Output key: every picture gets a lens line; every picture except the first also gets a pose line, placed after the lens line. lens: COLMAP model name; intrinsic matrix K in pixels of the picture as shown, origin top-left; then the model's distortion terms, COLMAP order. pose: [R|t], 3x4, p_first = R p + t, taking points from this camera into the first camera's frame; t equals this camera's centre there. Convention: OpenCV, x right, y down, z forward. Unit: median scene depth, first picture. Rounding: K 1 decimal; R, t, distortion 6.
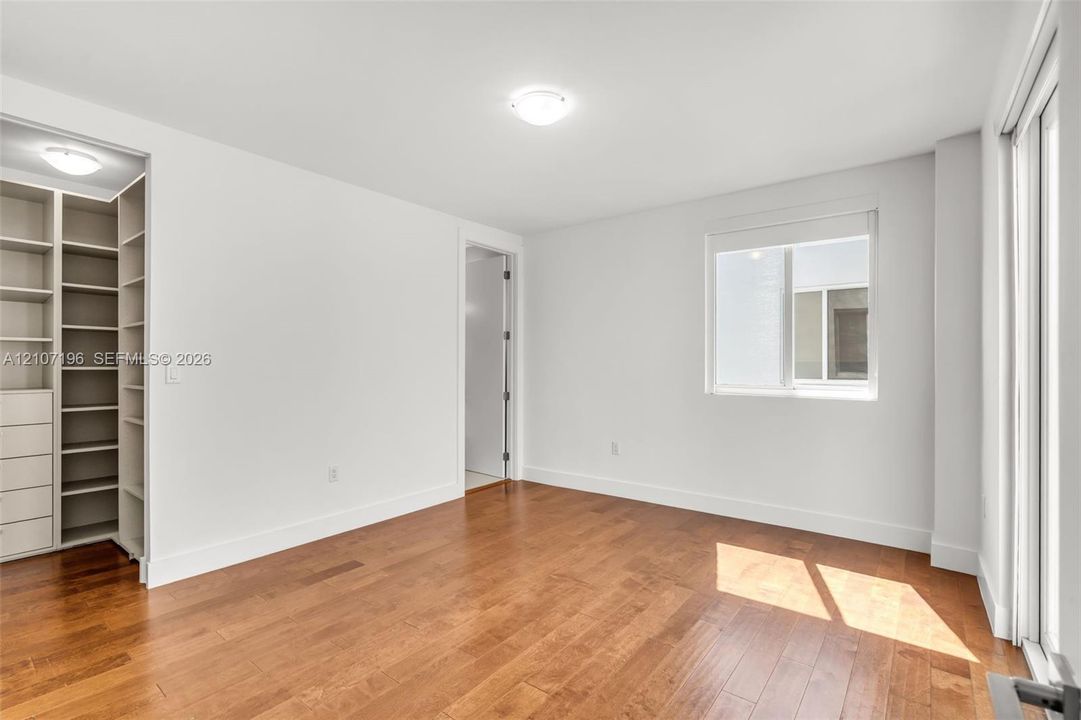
lens RADIAL K [[498.4, 0, 540.1], [0, 498.4, 358.4], [0, 0, 1]] dist [0.005573, 0.000727]
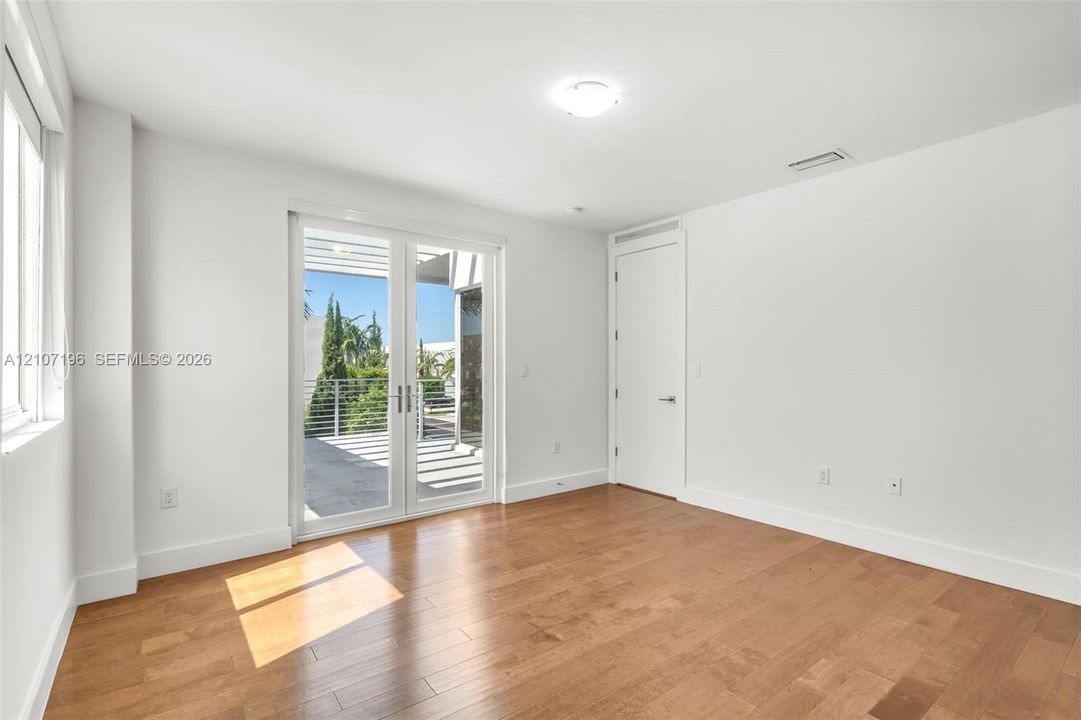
lens RADIAL K [[498.4, 0, 539.1], [0, 498.4, 366.2], [0, 0, 1]] dist [0.005573, 0.000727]
pose [[-0.966578, -0.002231, 0.256362, -0.152316], [-0.001755, 0.999996, 0.002087, 0.014083], [-0.256365, 0.001567, -0.966579, 1.923550]]
